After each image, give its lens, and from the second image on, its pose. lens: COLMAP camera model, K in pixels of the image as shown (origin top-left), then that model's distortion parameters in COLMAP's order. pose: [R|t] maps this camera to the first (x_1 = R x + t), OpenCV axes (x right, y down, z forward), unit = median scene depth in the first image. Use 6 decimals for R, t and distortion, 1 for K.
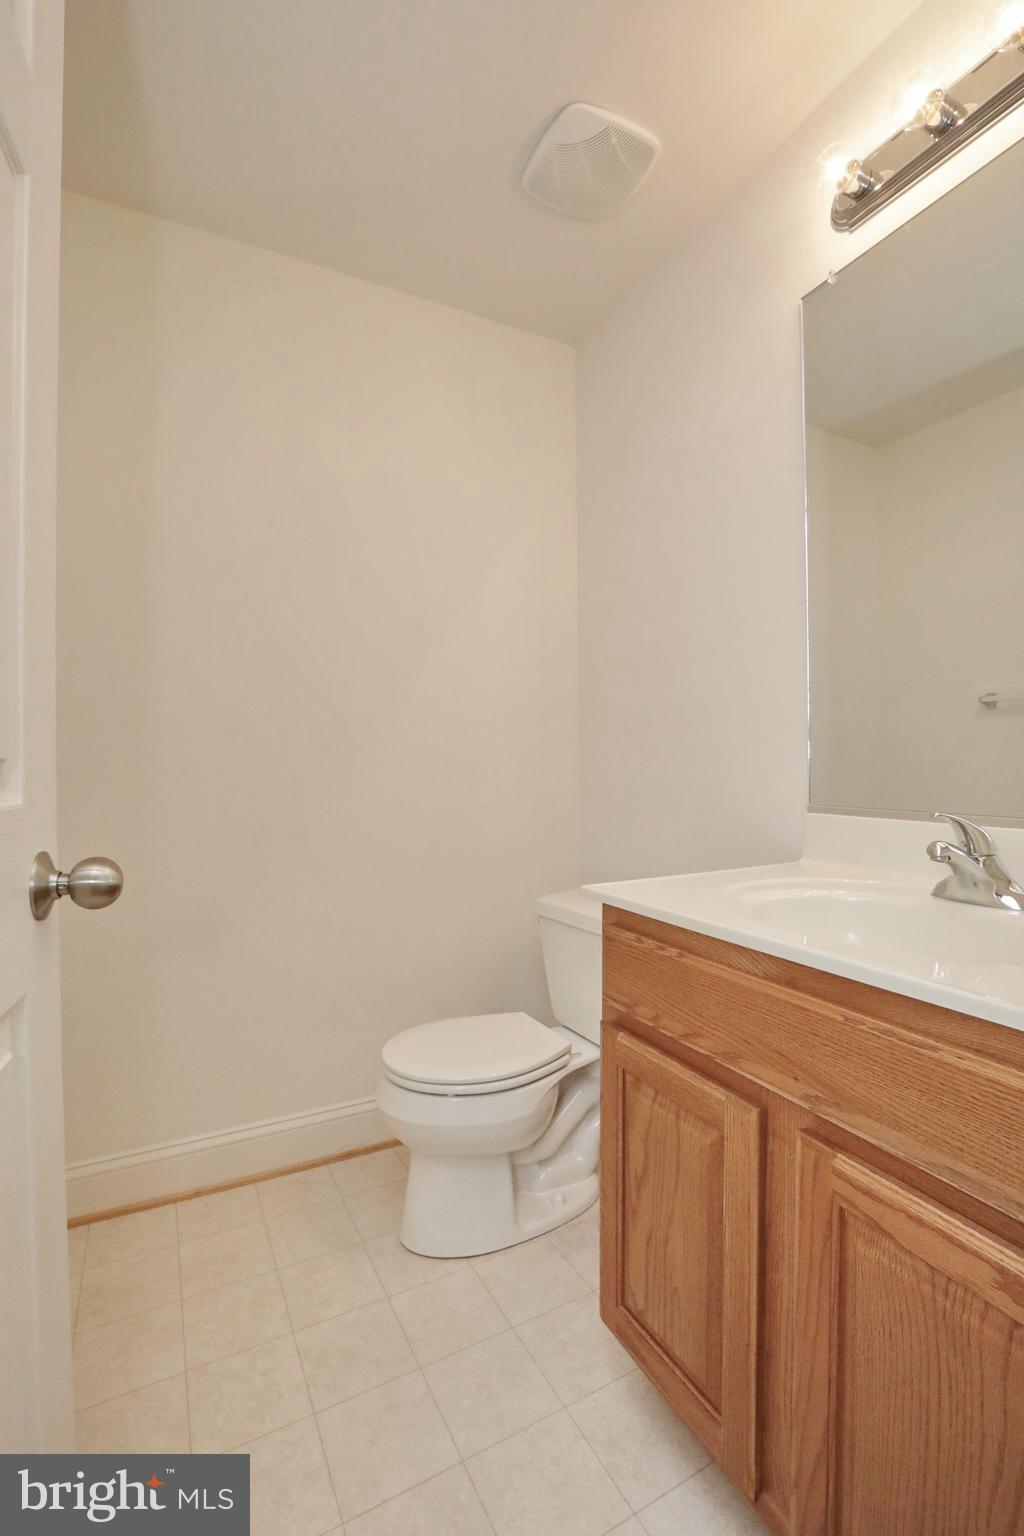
lens RADIAL K [[682.5, 0, 517.8], [0, 682.5, 780.2], [0, 0, 1]] dist [-0.040413, 0.010599]
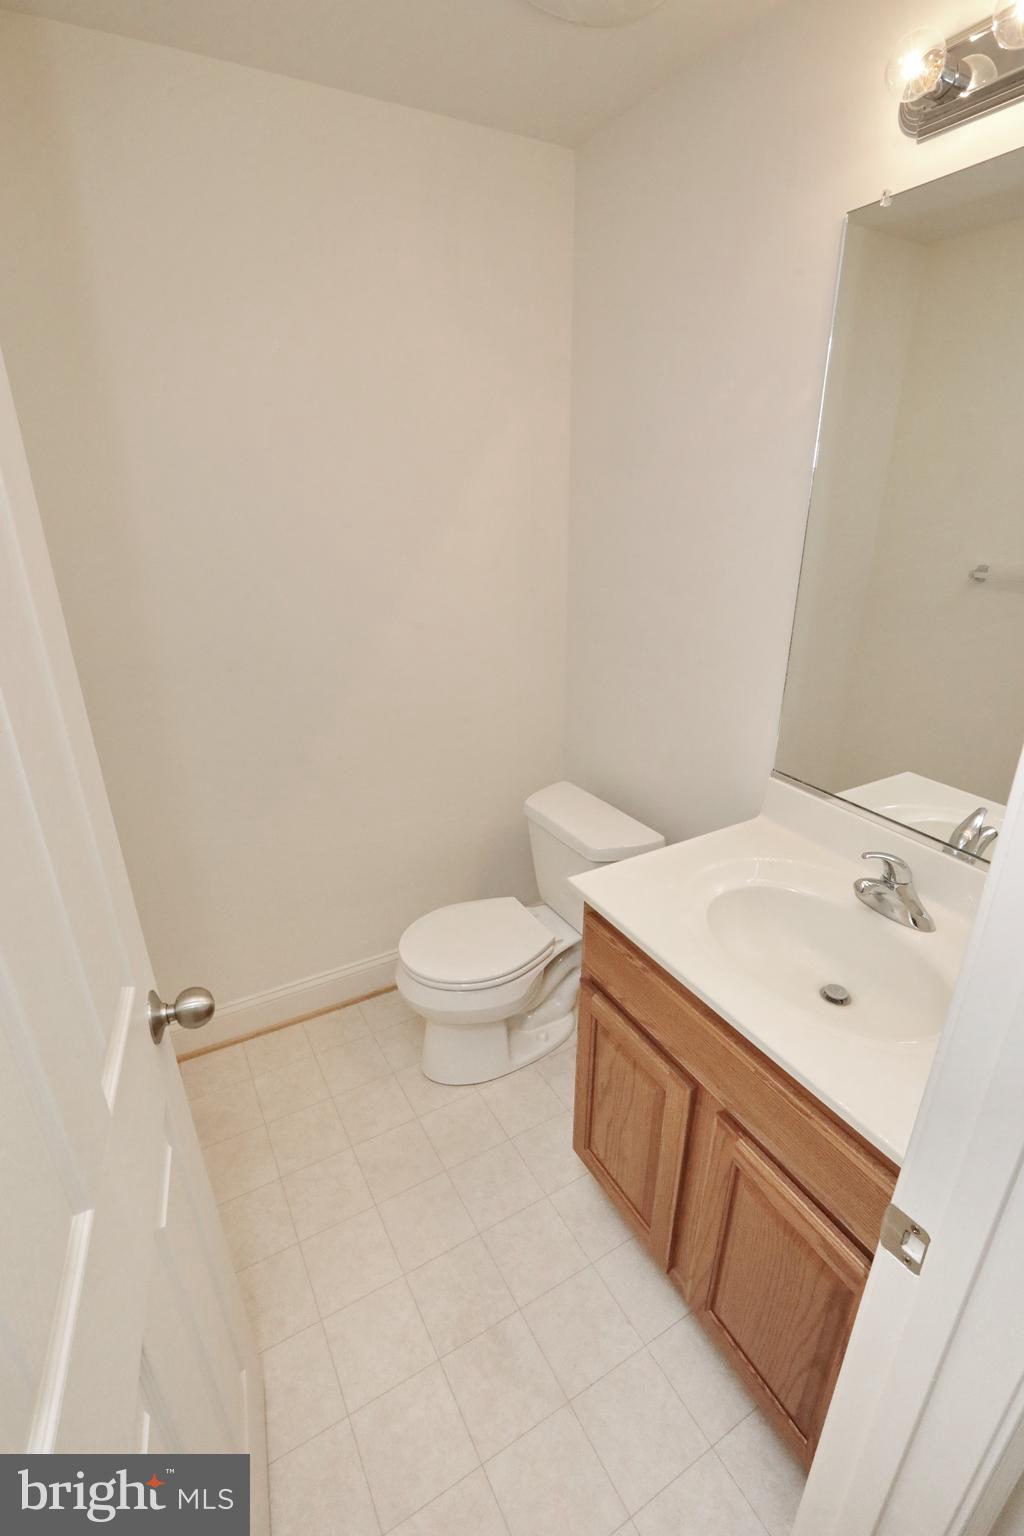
lens RADIAL K [[682.5, 0, 517.8], [0, 682.5, 780.2], [0, 0, 1]] dist [-0.040413, 0.010599]
pose [[0.999625, -0.010125, 0.025449, -0.023434], [0.000025, 0.929501, 0.368820, -0.484127], [-0.027389, -0.368681, 0.929152, -0.040447]]
